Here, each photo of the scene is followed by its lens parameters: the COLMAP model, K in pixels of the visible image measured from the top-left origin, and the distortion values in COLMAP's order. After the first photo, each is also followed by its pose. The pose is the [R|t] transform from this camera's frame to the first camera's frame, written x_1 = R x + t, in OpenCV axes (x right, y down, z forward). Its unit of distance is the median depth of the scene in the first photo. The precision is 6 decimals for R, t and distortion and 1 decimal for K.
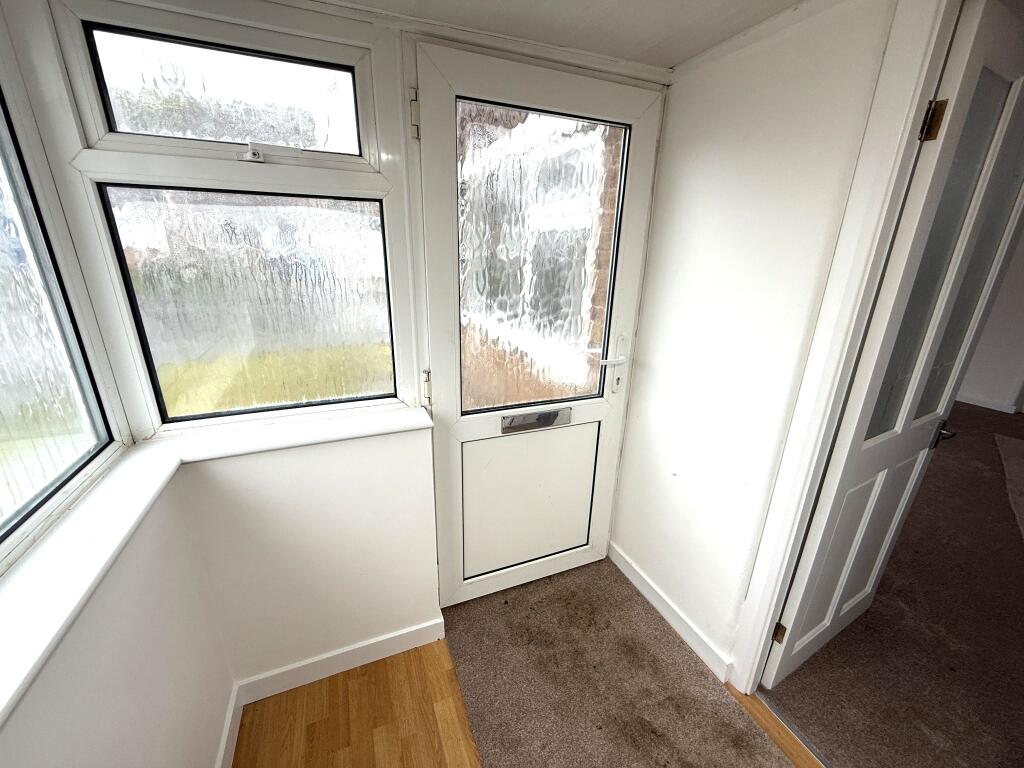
lens RADIAL K [[407.0, 0, 507.7], [0, 407.0, 383.0], [0, 0, 1]] dist [-0.002198, 0.000282]
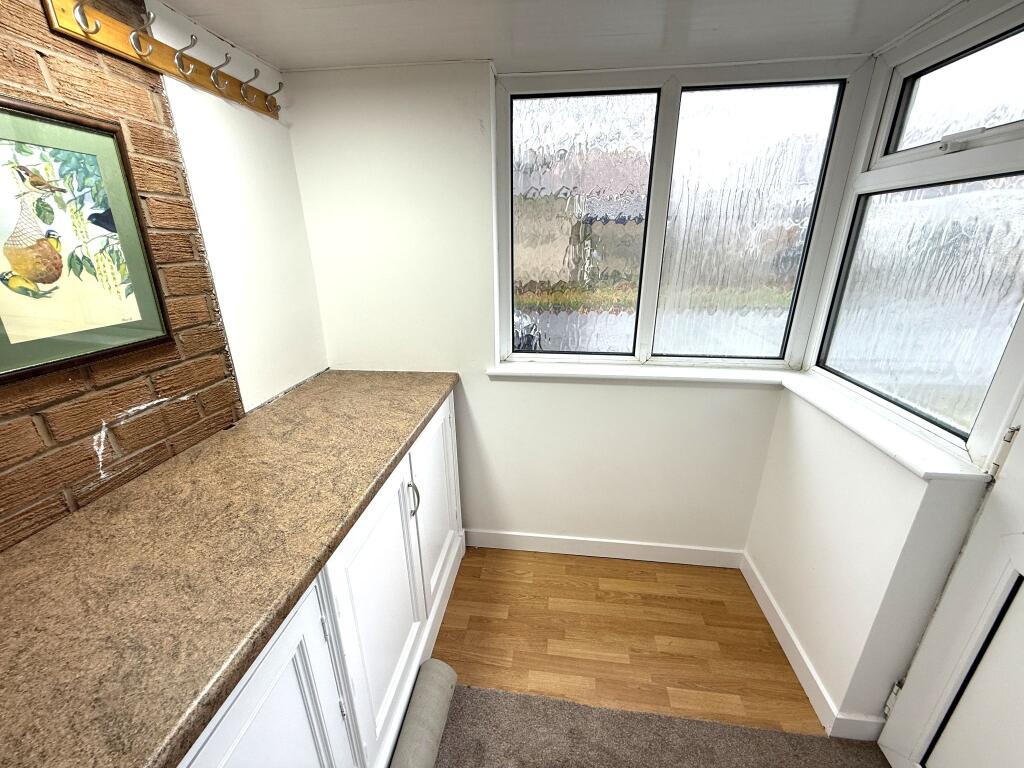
lens RADIAL K [[407.0, 0, 507.7], [0, 407.0, 383.0], [0, 0, 1]] dist [-0.002198, 0.000282]
pose [[-0.496341, 0.278452, -0.822259, 0.810205], [-0.272917, 0.849093, 0.452280, -0.183063], [0.824113, 0.448894, -0.345446, 0.606404]]
